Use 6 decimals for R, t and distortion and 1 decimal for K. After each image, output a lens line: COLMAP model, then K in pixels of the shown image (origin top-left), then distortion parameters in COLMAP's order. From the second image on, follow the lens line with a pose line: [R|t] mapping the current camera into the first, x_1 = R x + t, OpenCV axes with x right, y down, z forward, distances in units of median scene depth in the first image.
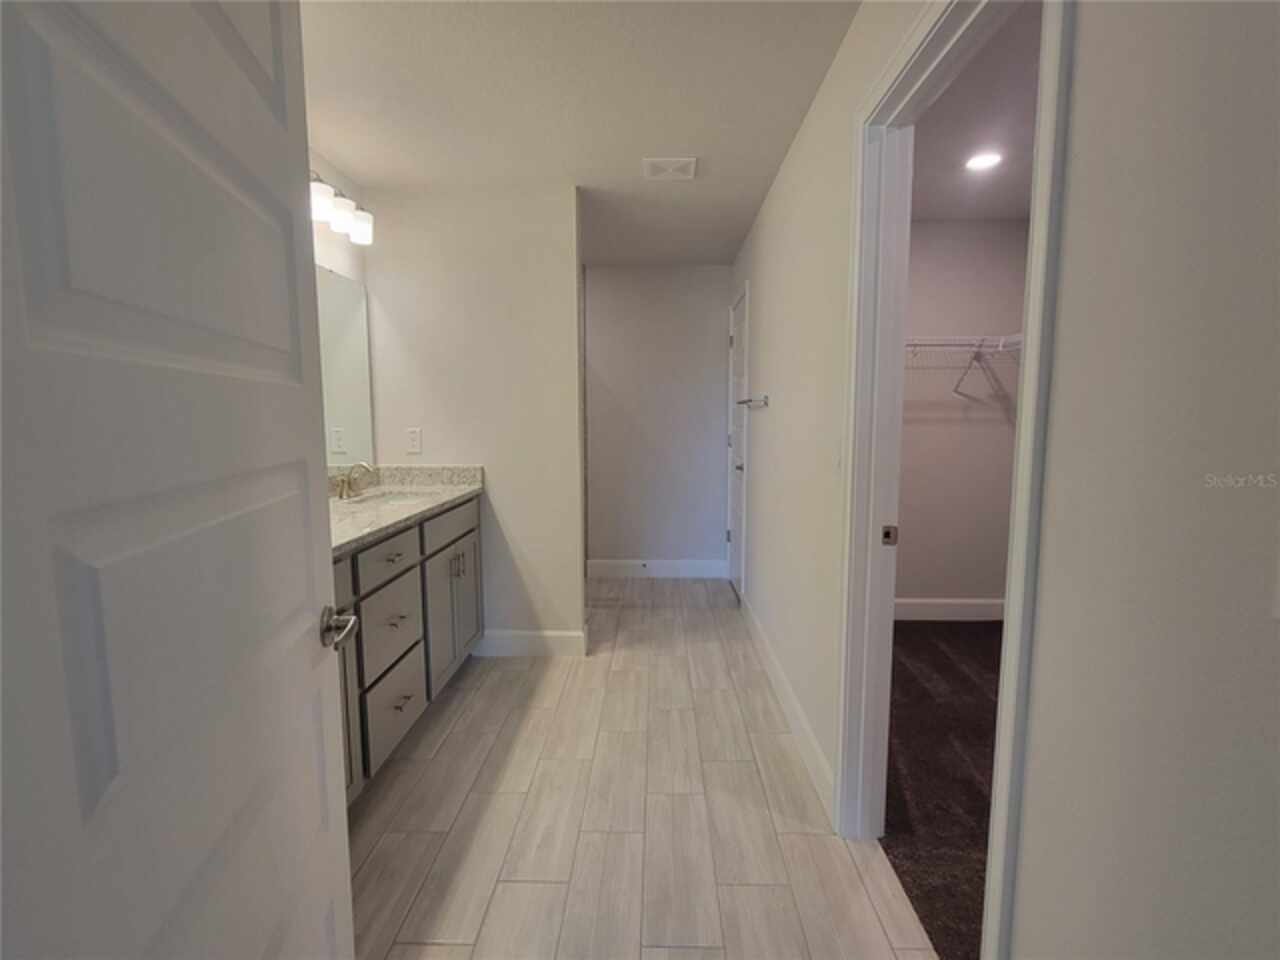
lens RADIAL K [[609.2, 0, 646.6], [0, 609.2, 480.0], [0, 0, 1]] dist [0.003258, 0.001057]
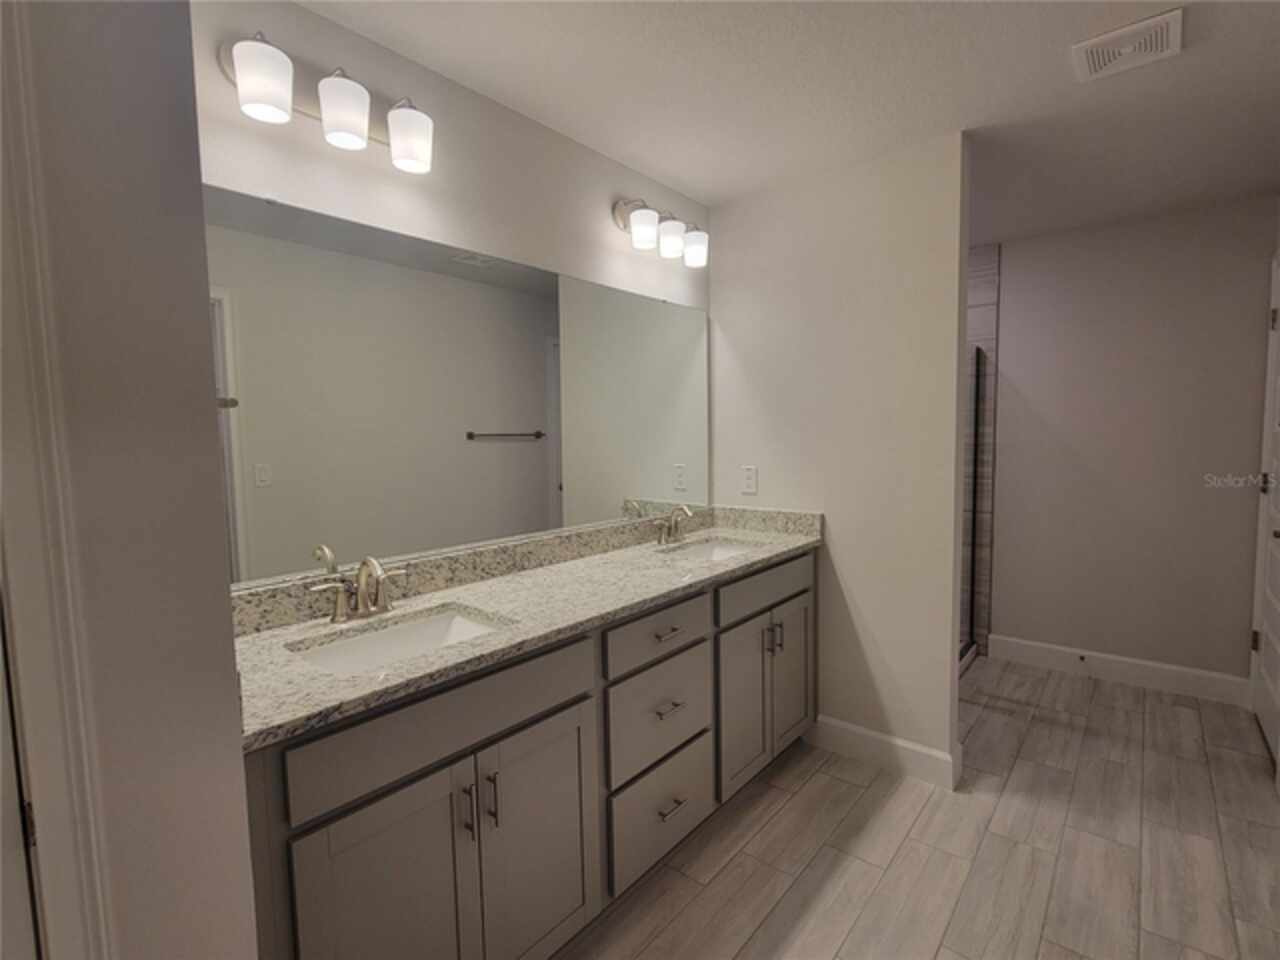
lens RADIAL K [[609.2, 0, 646.6], [0, 609.2, 480.0], [0, 0, 1]] dist [0.003258, 0.001057]
pose [[0.783004, 0.032929, -0.621144, 0.050983], [-0.048863, 0.998768, -0.008646, -0.049302], [0.620094, 0.037121, 0.783649, 0.218115]]
